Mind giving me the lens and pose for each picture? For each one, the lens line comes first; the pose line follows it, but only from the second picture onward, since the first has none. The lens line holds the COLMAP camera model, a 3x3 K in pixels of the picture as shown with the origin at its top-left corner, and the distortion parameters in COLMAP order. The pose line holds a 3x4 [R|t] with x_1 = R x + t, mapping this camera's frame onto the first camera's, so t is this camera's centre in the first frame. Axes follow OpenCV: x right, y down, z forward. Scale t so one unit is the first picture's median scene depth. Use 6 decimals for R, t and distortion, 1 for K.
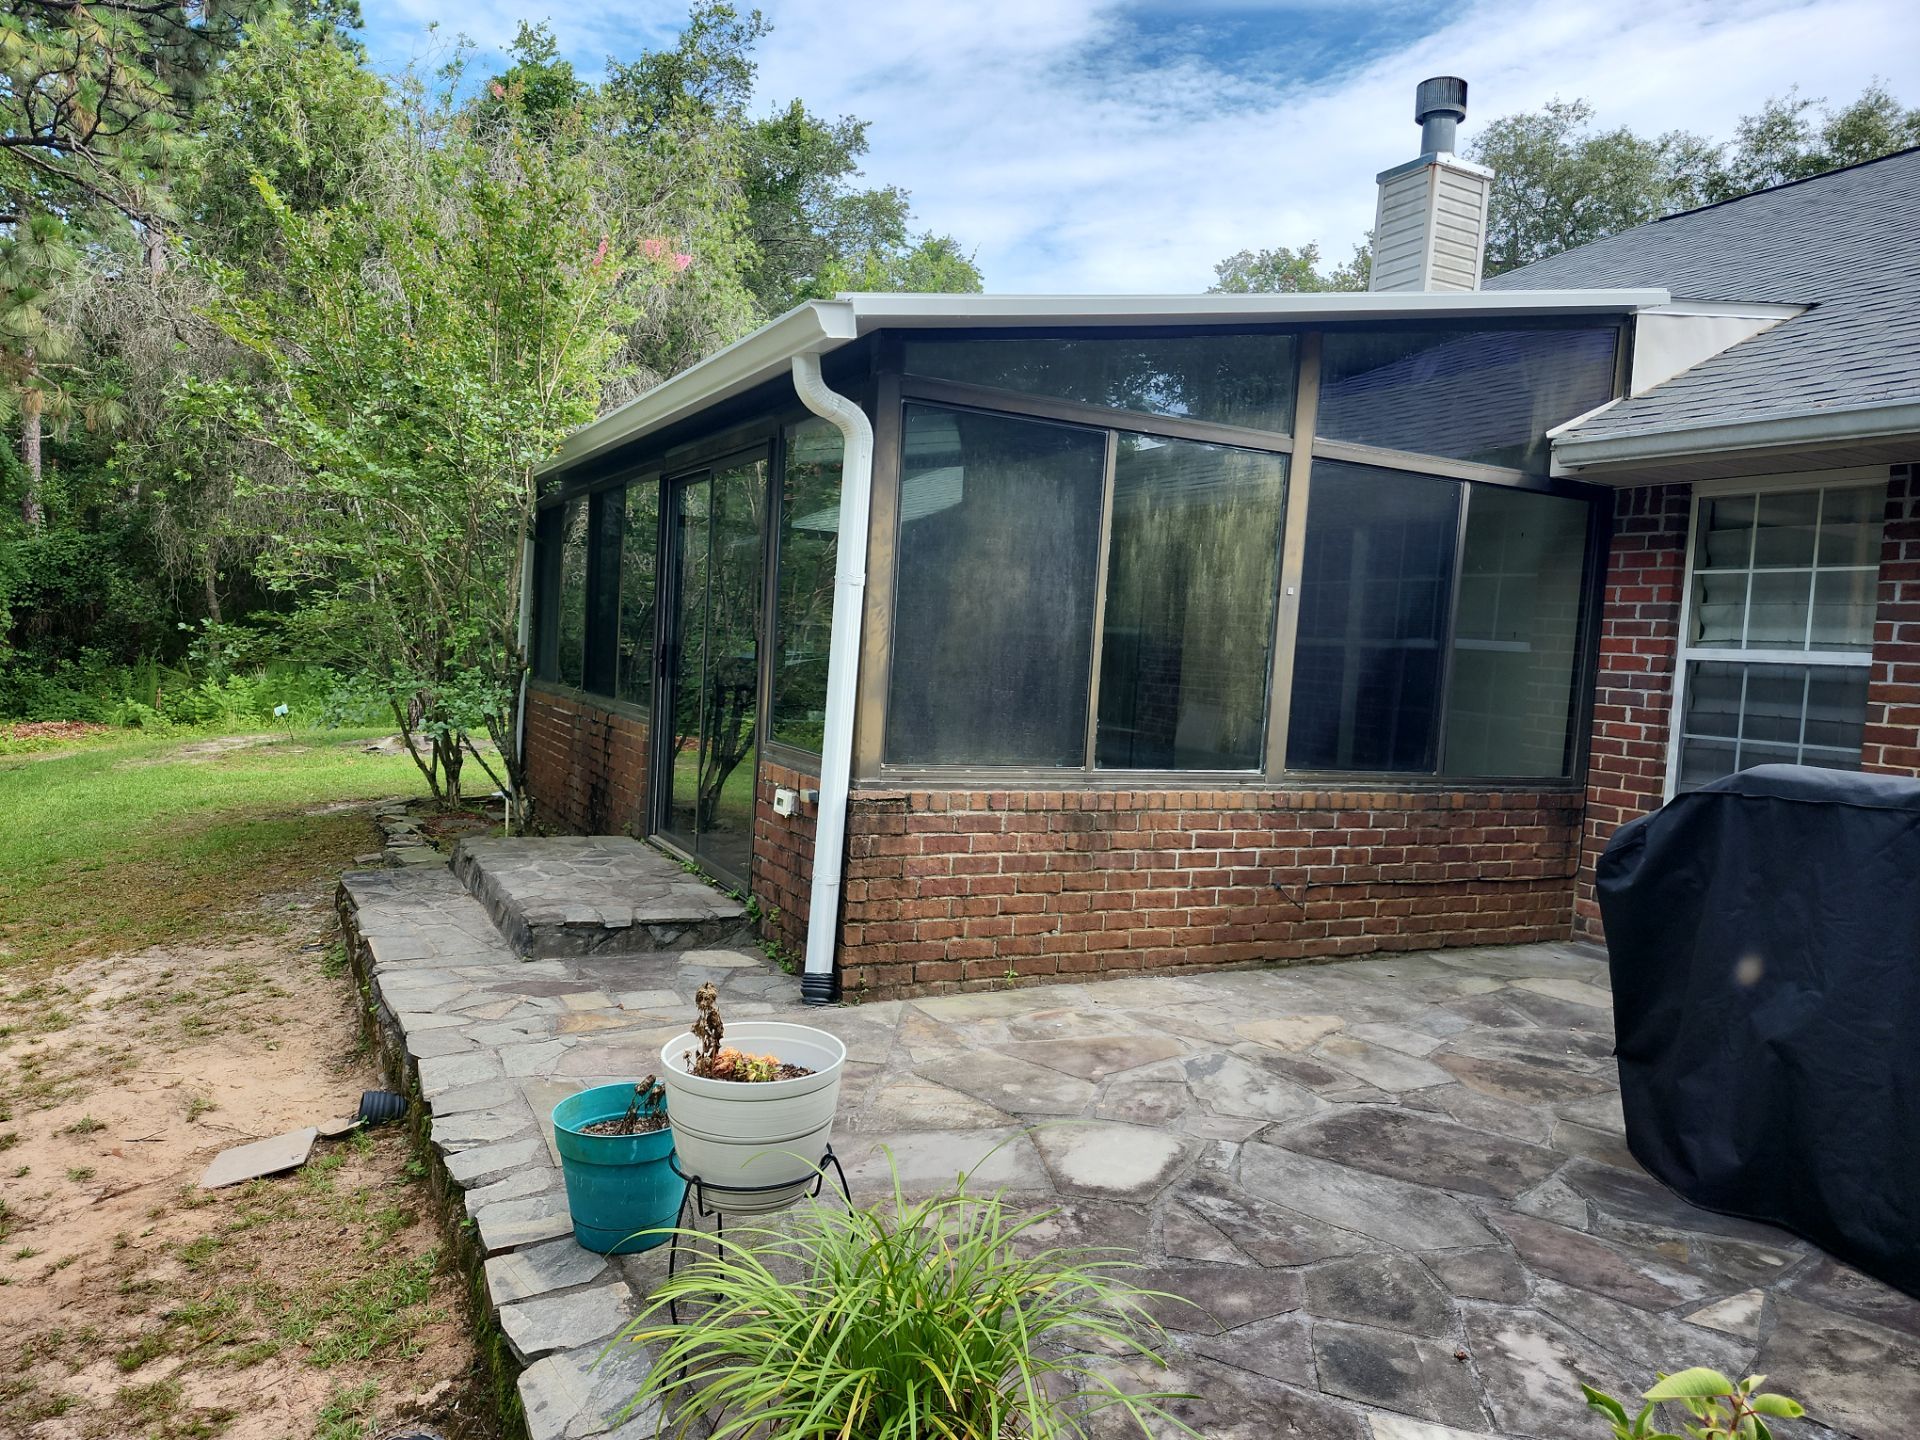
lens RADIAL K [[1374.7, 0, 939.3], [0, 1374.7, 738.5], [0, 0, 1]] dist [0.088754, -0.085298]
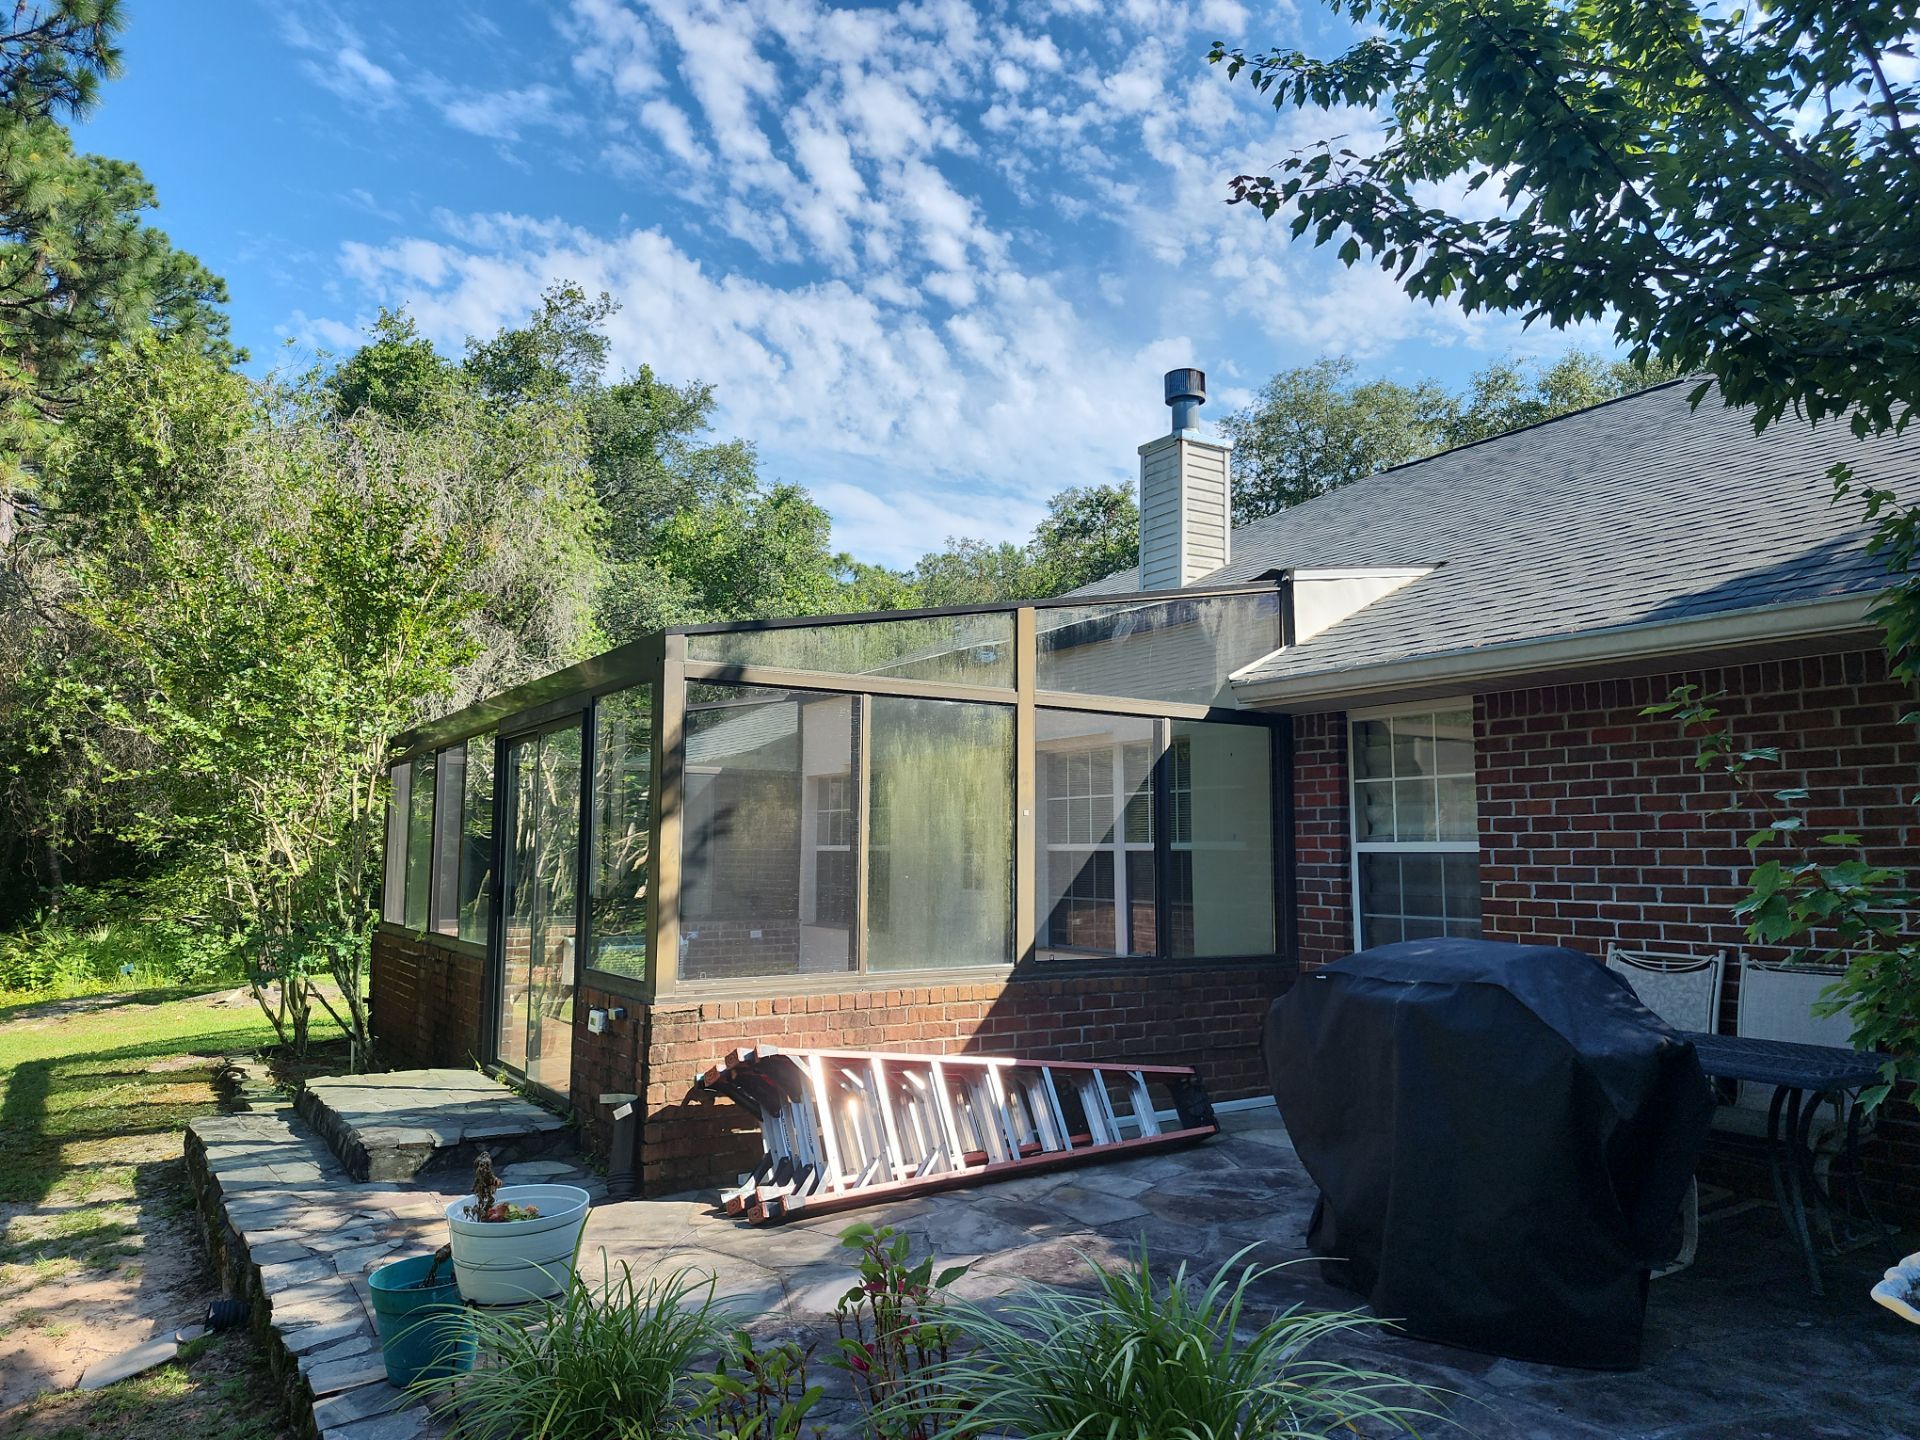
lens RADIAL K [[1357.5, 0, 960.9], [0, 1357.5, 727.5], [0, 0, 1]] dist [0.104895, -0.133056]
pose [[0.993088, -0.045656, 0.108132, 0.059563], [0.062240, 0.985899, -0.155338, 0.000738], [-0.099515, 0.160994, 0.981926, -0.154398]]
